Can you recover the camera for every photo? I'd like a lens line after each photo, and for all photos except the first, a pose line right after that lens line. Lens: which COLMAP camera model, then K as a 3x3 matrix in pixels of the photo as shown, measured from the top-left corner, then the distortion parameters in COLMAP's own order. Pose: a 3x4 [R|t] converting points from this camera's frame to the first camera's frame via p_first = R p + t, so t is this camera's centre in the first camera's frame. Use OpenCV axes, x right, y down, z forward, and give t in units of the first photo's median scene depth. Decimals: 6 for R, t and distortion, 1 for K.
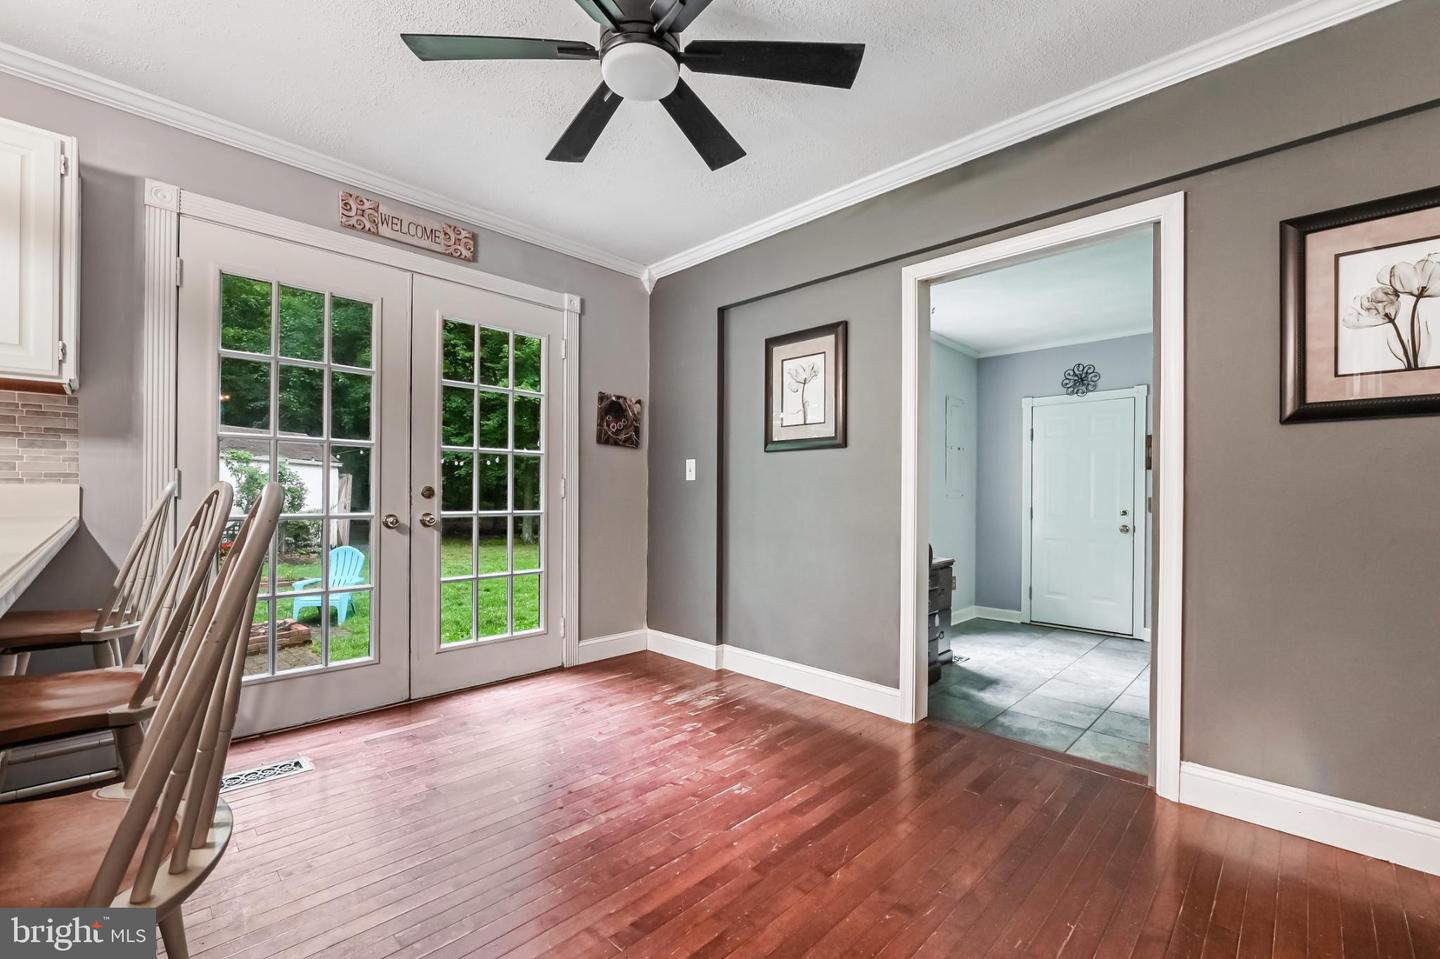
lens RADIAL K [[607.4, 0, 695.5], [0, 607.4, 494.8], [0, 0, 1]] dist [-0.011122, -0.000477]
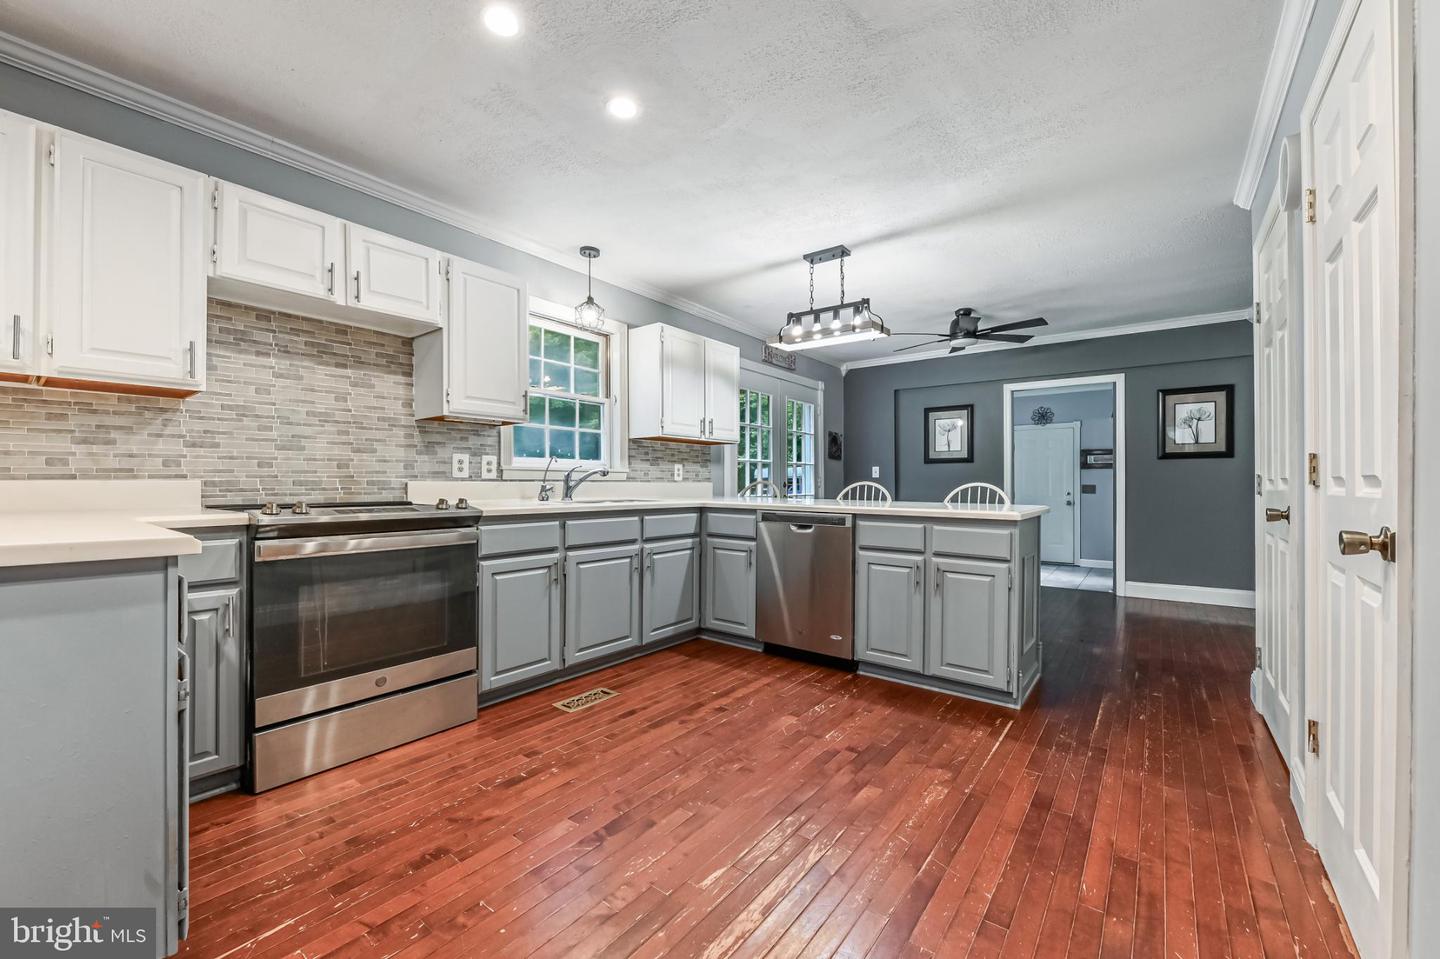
lens RADIAL K [[568.6, 0, 707.3], [0, 568.6, 483.7], [0, 0, 1]] dist [-0.003955, -0.000754]
pose [[0.992206, -0.006790, 0.124424, -0.937868], [0.007103, 0.999973, -0.002072, -0.004872], [-0.124407, 0.002940, 0.992227, -0.889795]]
